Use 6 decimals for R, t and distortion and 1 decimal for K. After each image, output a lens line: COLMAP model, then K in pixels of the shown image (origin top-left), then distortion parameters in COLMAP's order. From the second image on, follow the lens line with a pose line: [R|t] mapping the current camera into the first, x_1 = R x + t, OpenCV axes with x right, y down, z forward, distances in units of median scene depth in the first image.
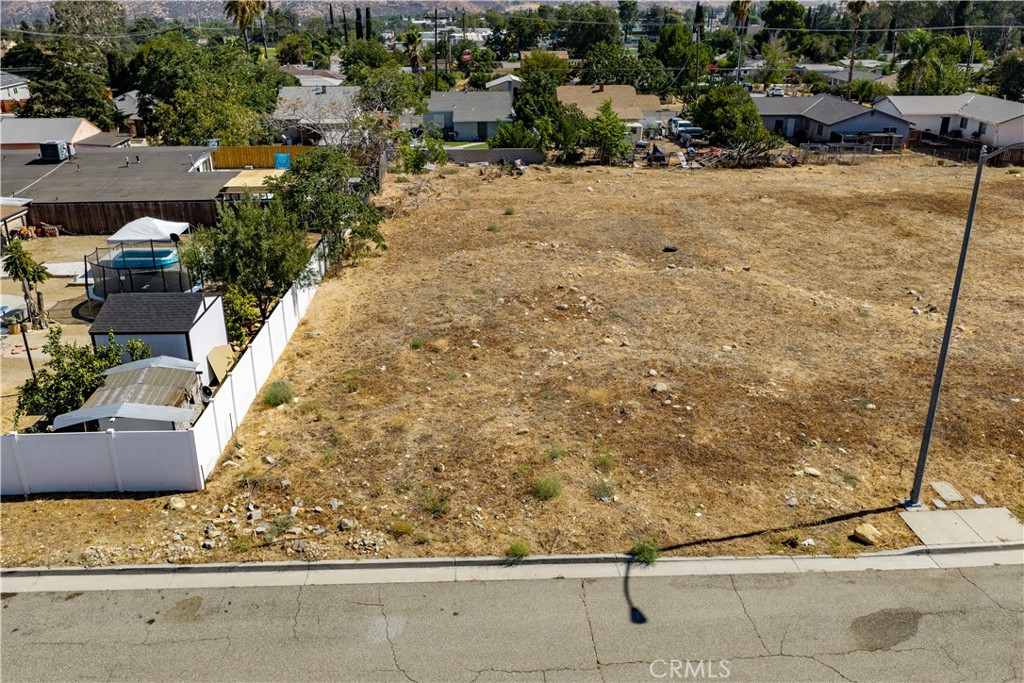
lens RADIAL K [[853.5, 0, 512.0], [0, 853.5, 341.5], [0, 0, 1]] dist [0.002610, -0.007200]
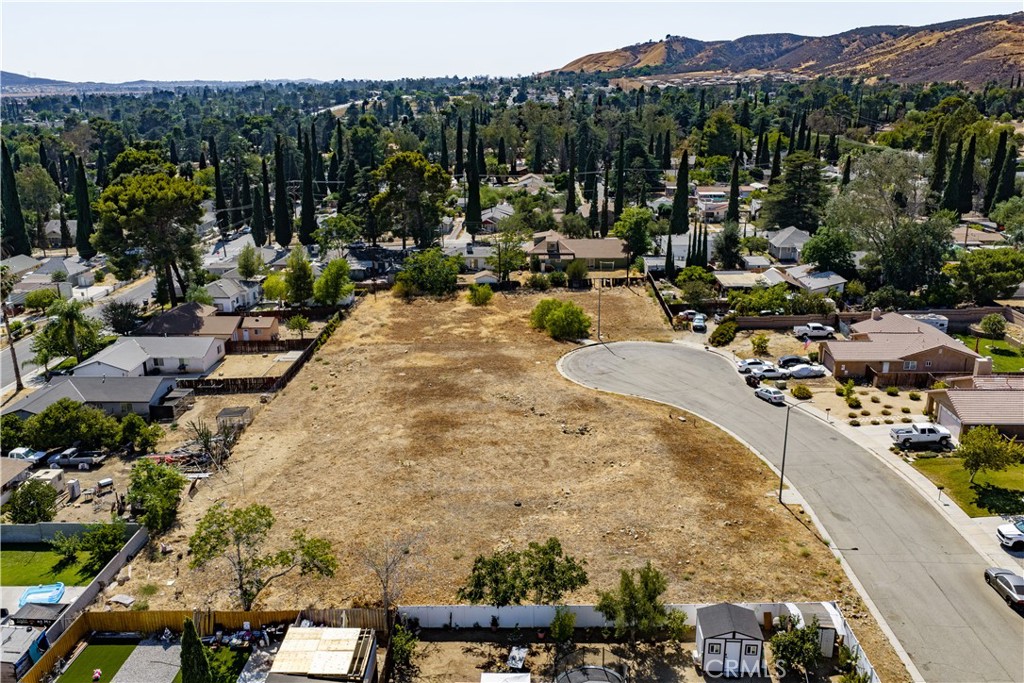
lens RADIAL K [[853.5, 0, 512.0], [0, 853.5, 341.5], [0, 0, 1]] dist [0.002610, -0.007200]
pose [[0.084553, -0.286825, 0.954244, -2.433609], [0.387650, 0.891697, 0.233676, -1.435916], [-0.917921, 0.350155, 0.186583, 1.002042]]
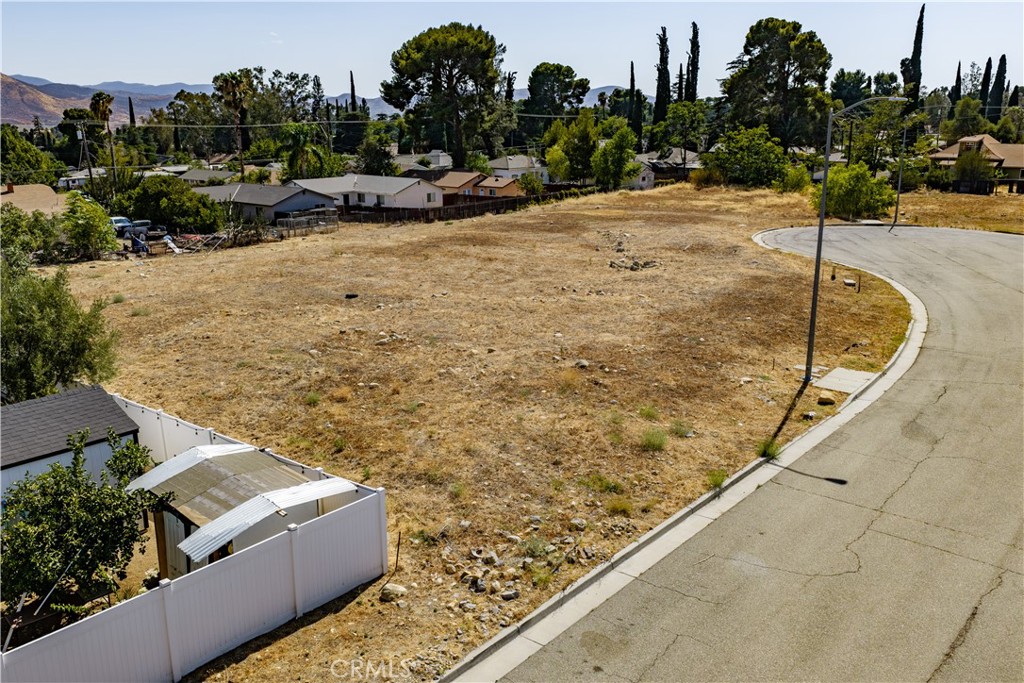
lens RADIAL K [[853.5, 0, 512.0], [0, 853.5, 341.5], [0, 0, 1]] dist [0.002610, -0.007200]
pose [[0.682786, -0.190706, 0.705290, -0.705964], [0.281506, 0.959470, -0.013089, 0.016662], [-0.674209, 0.207480, 0.708798, 0.307065]]
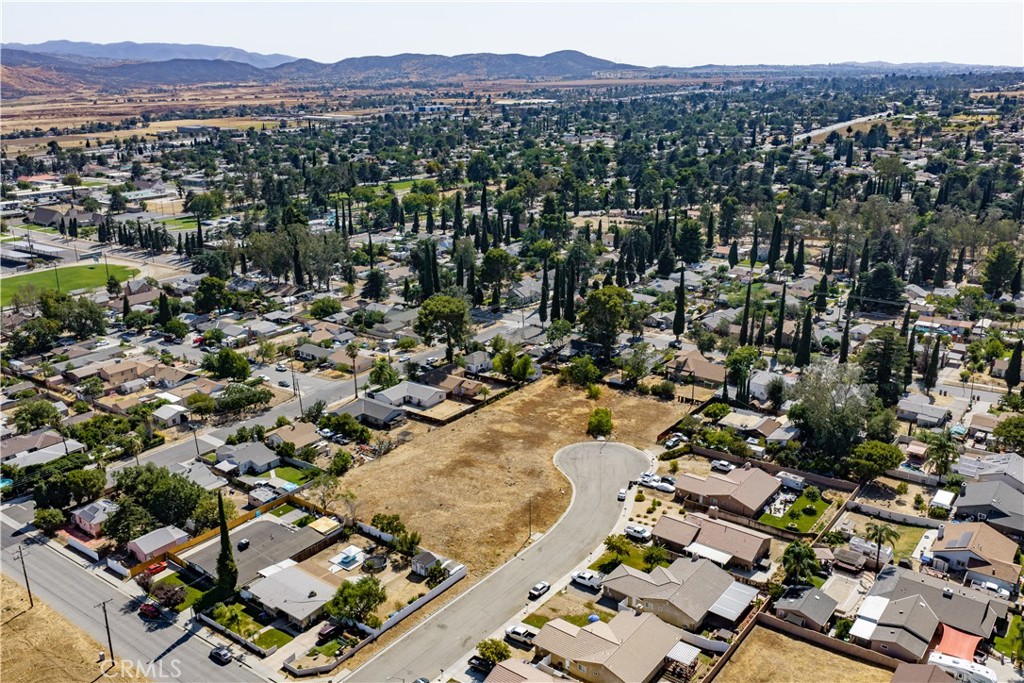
lens RADIAL K [[853.5, 0, 512.0], [0, 853.5, 341.5], [0, 0, 1]] dist [0.002610, -0.007200]
pose [[0.647846, -0.236563, 0.724109, -4.381436], [0.295653, 0.954129, 0.047194, -1.734865], [-0.702057, 0.183511, 0.688069, -4.127152]]
